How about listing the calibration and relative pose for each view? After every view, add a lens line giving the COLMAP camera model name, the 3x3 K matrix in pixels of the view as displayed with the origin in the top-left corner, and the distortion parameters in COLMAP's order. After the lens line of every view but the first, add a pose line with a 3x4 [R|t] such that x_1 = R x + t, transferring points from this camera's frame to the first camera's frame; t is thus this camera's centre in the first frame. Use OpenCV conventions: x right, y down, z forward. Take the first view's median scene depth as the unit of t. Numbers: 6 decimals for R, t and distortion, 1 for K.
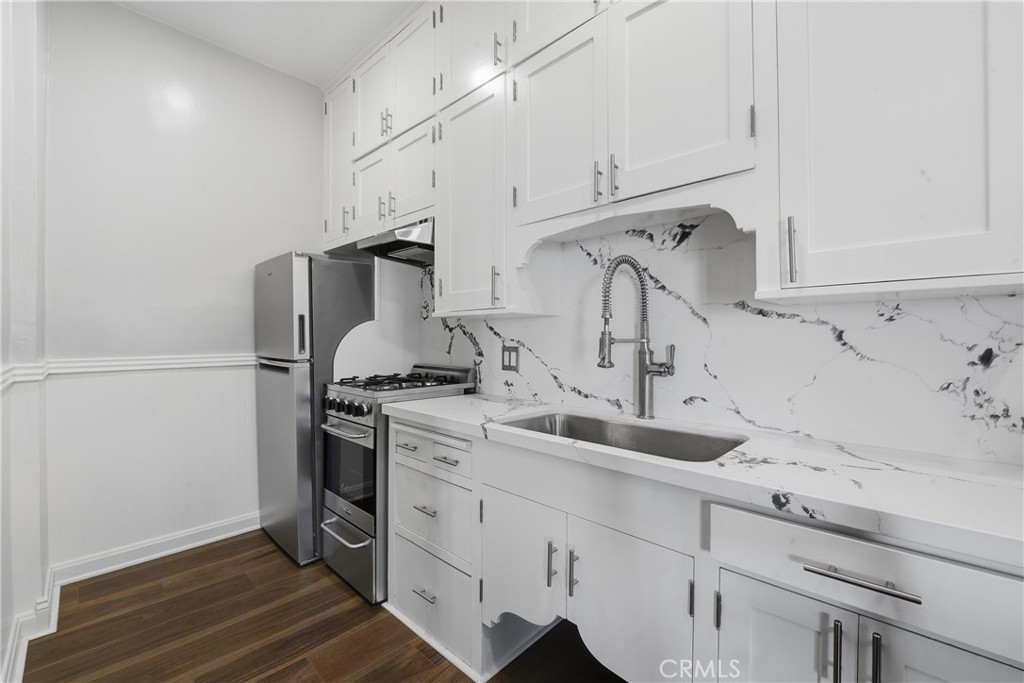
lens RADIAL K [[427.8, 0, 510.7], [0, 427.8, 340.1], [0, 0, 1]] dist [-0.013862, -0.000260]
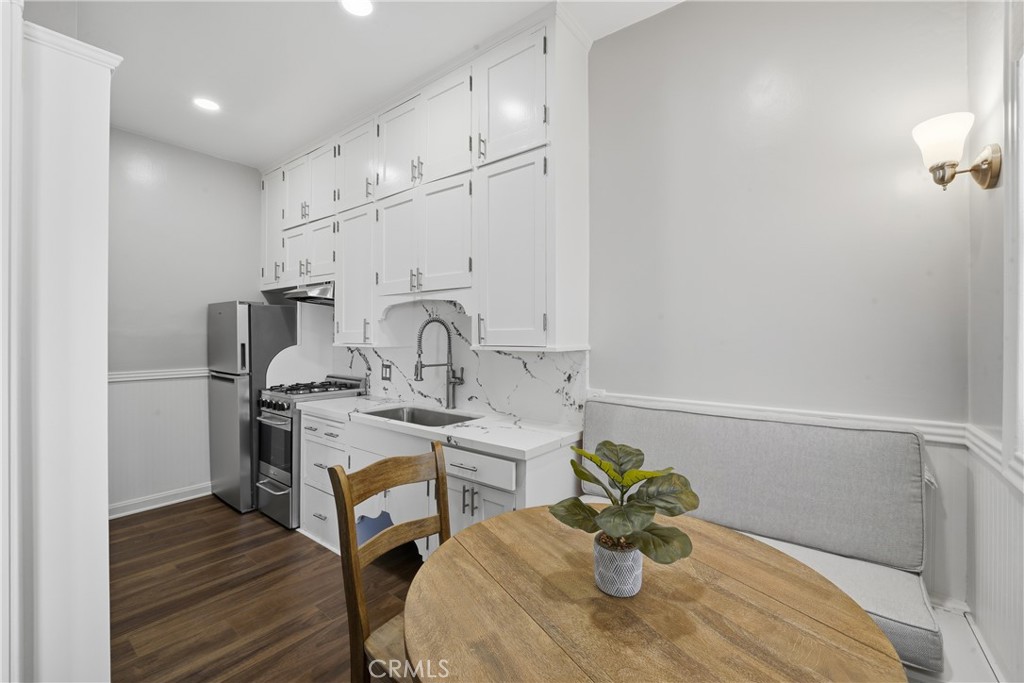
lens RADIAL K [[427.8, 0, 511.9], [0, 427.8, 340.5], [0, 0, 1]] dist [-0.013862, -0.000260]
pose [[0.994602, 0.002867, 0.103726, 0.299783], [-0.002917, 0.999996, 0.000326, -0.076791], [-0.103725, -0.000627, 0.994606, -0.597249]]
